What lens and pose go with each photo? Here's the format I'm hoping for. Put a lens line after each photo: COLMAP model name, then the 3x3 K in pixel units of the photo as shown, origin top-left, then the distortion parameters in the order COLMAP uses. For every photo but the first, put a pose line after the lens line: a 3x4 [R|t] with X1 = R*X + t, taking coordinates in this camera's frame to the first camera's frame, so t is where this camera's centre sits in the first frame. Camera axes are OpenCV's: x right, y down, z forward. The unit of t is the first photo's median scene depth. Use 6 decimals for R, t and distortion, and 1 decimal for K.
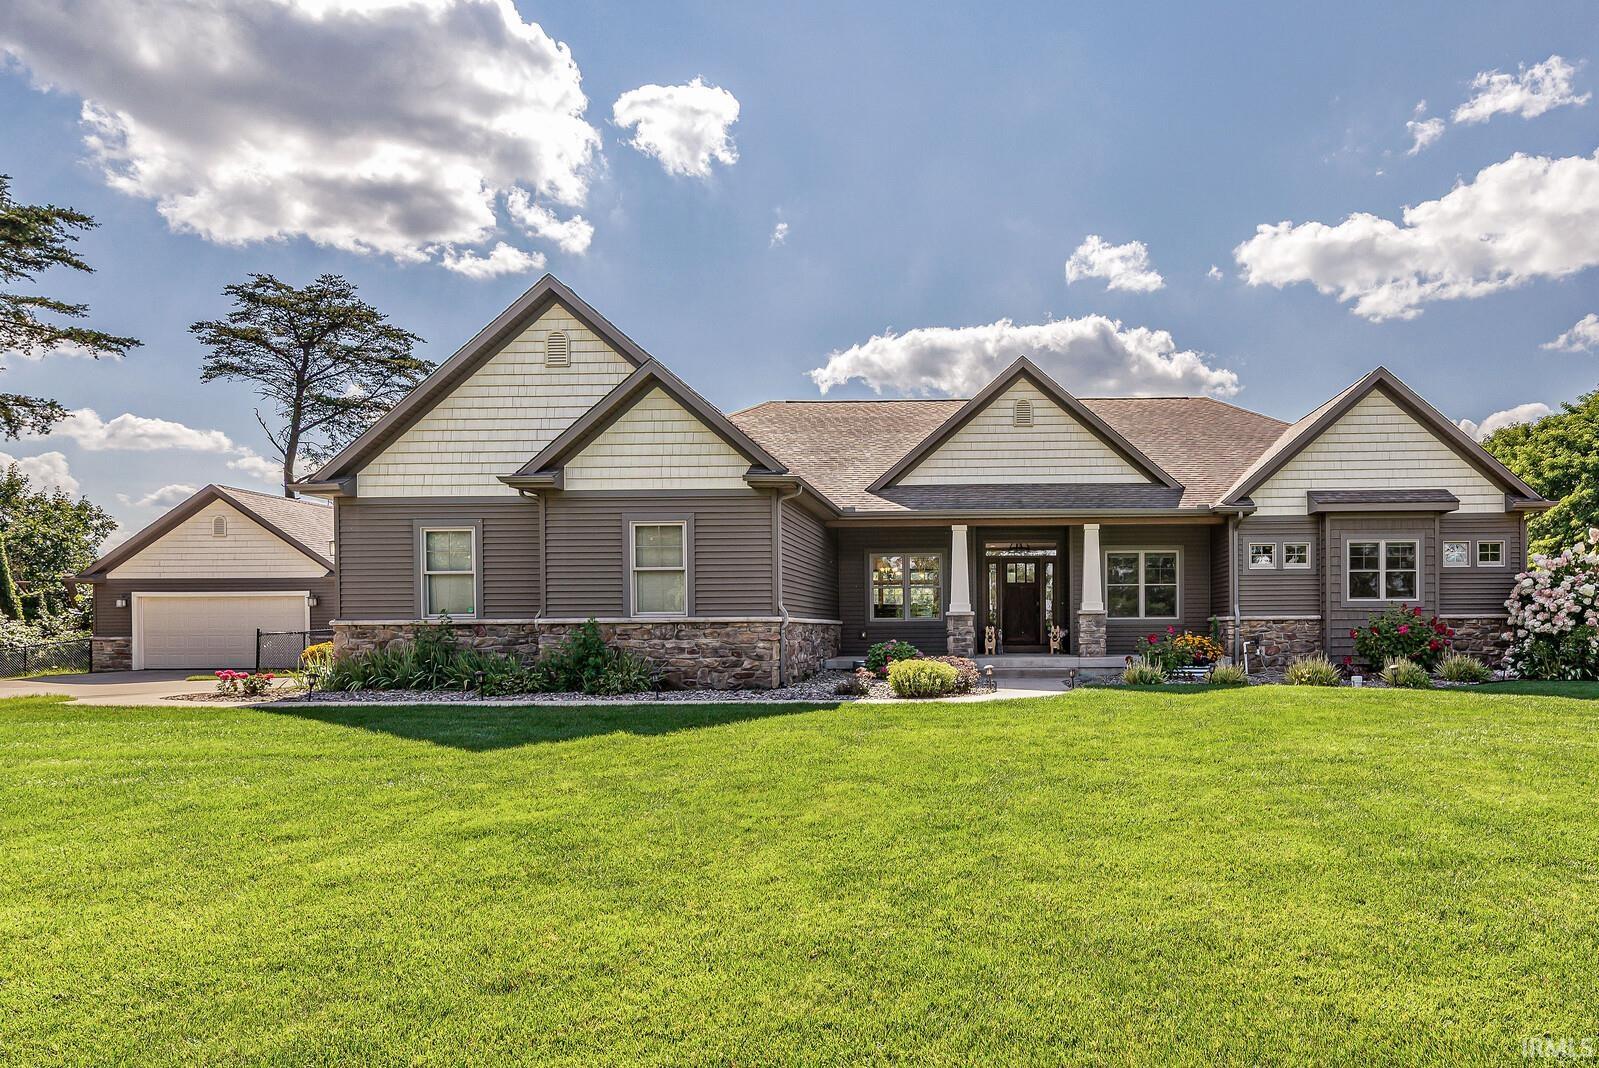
lens RADIAL K [[1040.7, 0, 852.3], [0, 1040.7, 630.0], [0, 0, 1]] dist [-0.008593, 0.014504]
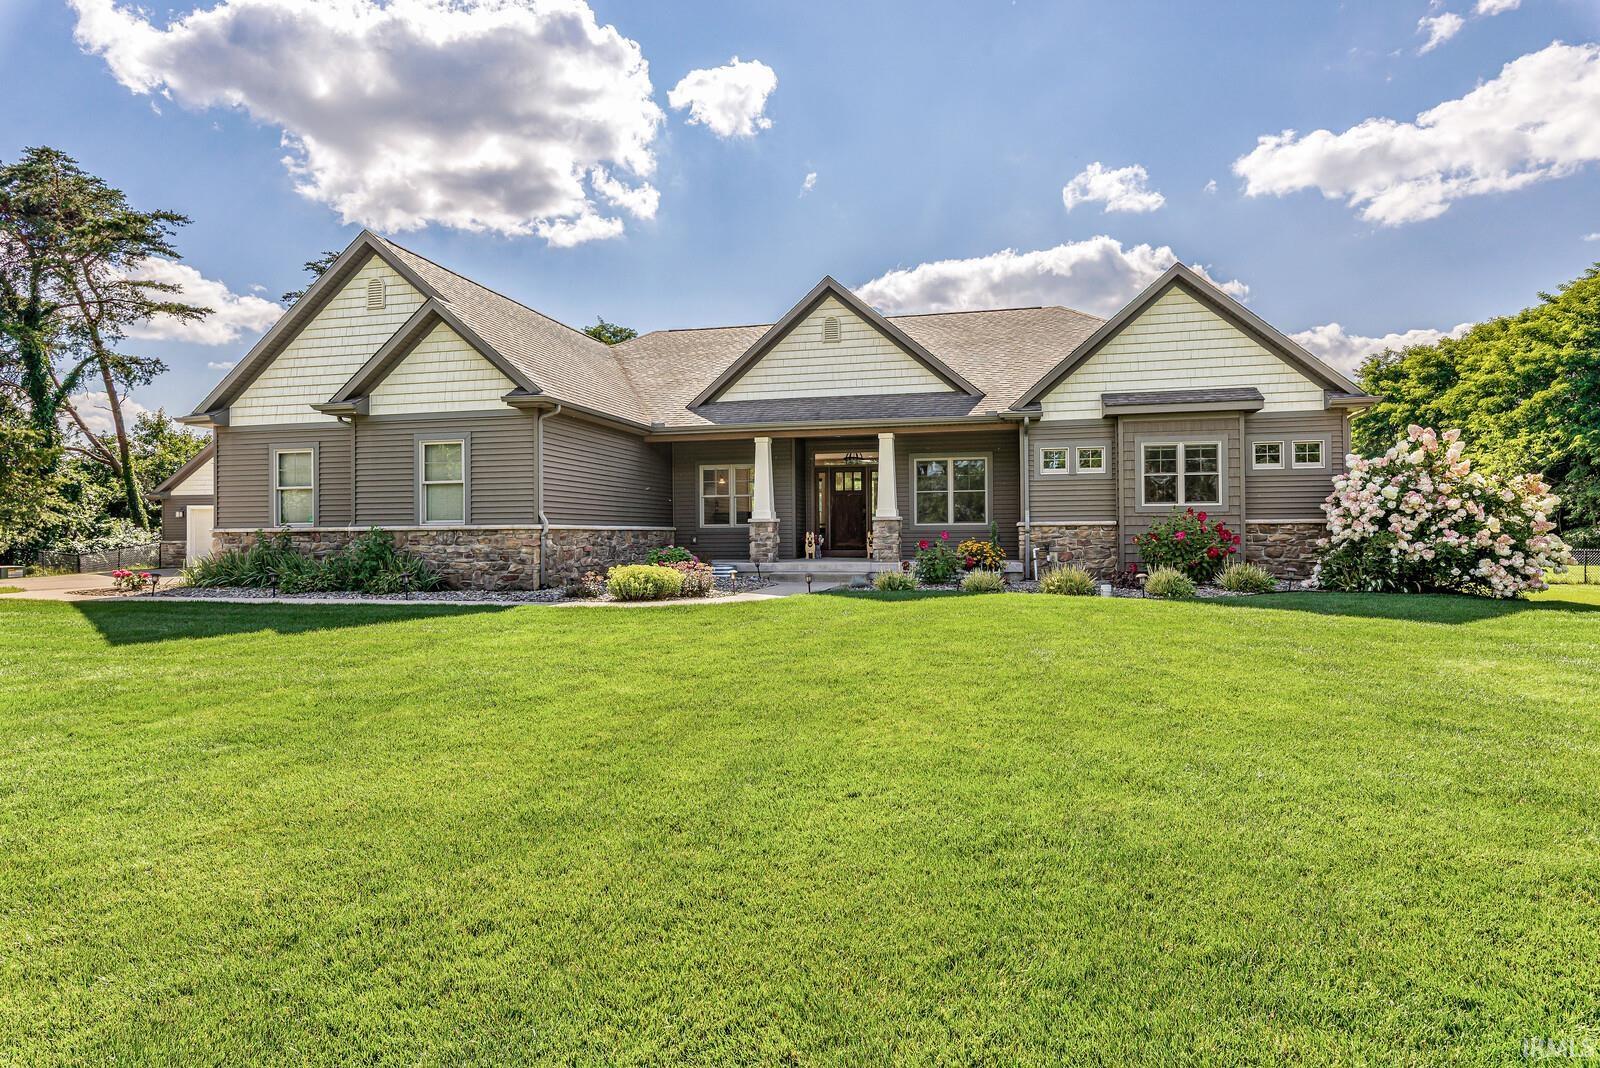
lens RADIAL K [[886.7, 0, 796.5], [0, 886.7, 541.4], [0, 0, 1]] dist [-0.006224, 0.001333]
pose [[0.976019, 0.001505, -0.217680, 0.324954], [0.000790, 0.999945, 0.010456, -0.003817], [0.217684, -0.010378, 0.975964, 0.116753]]
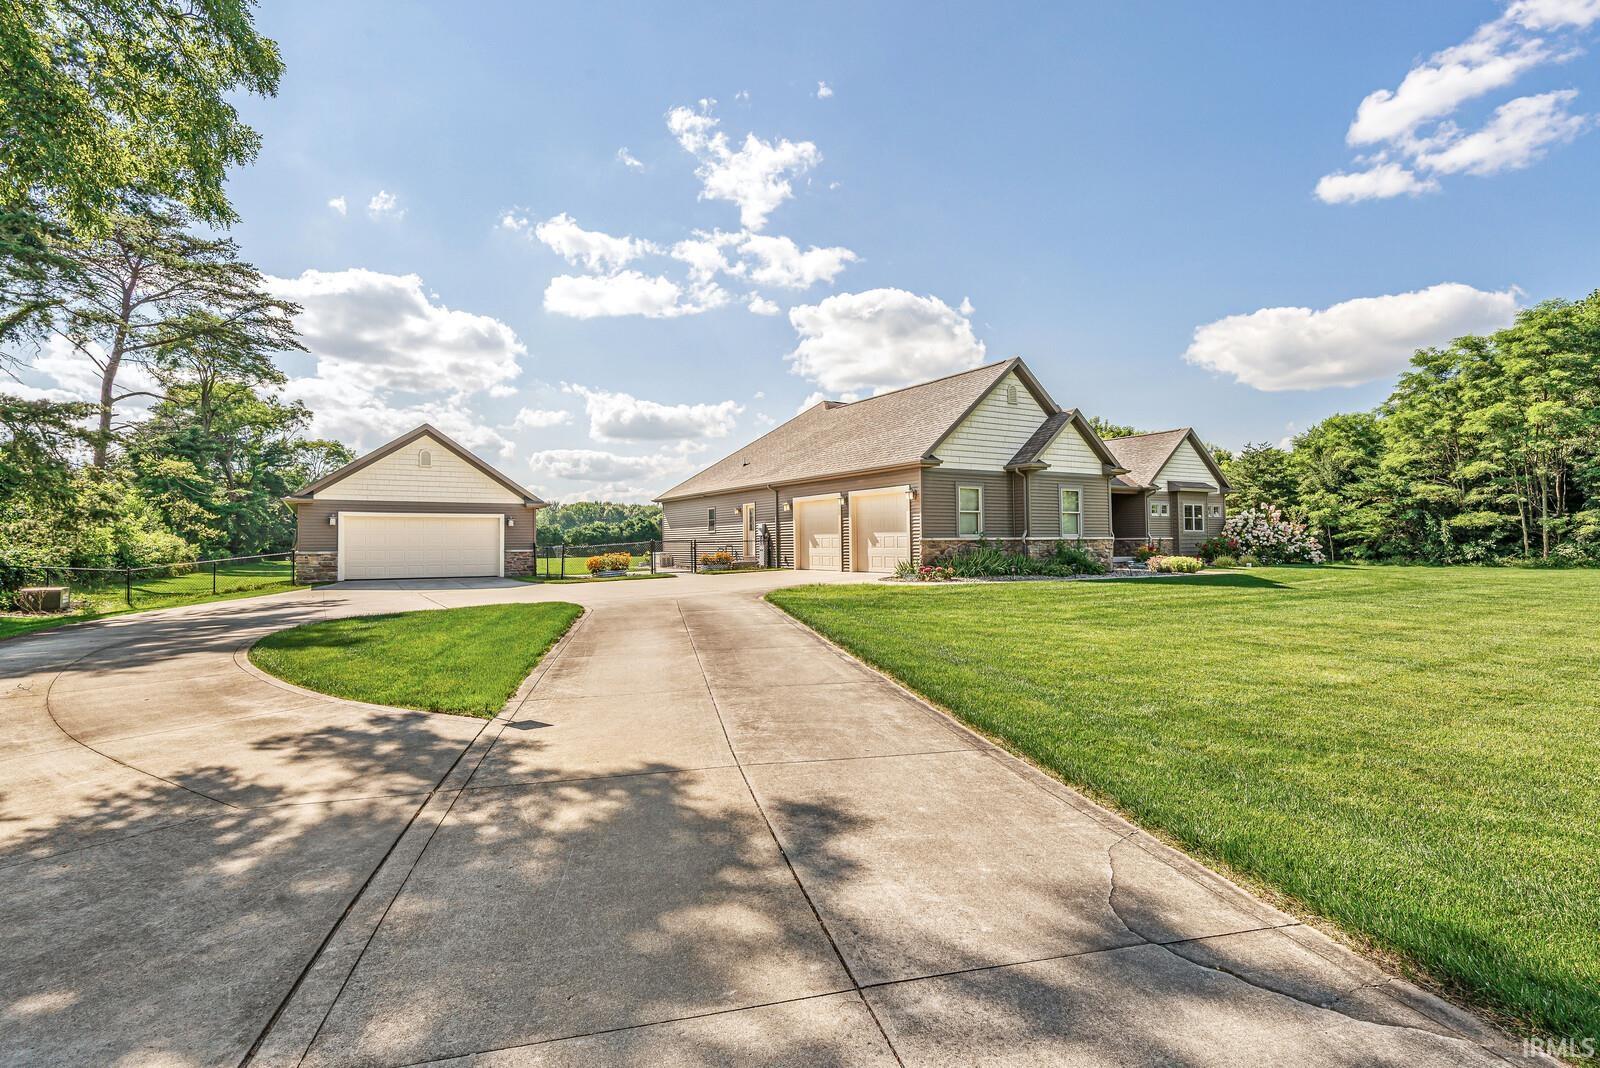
lens RADIAL K [[811.0, 0, 811.8], [0, 811.0, 530.5], [0, 0, 1]] dist [-0.005513, -0.000571]
pose [[0.844488, 0.008865, 0.535501, -1.155845], [0.002638, 0.999782, -0.020712, 0.005176], [-0.535568, 0.018904, 0.844280, -0.038705]]
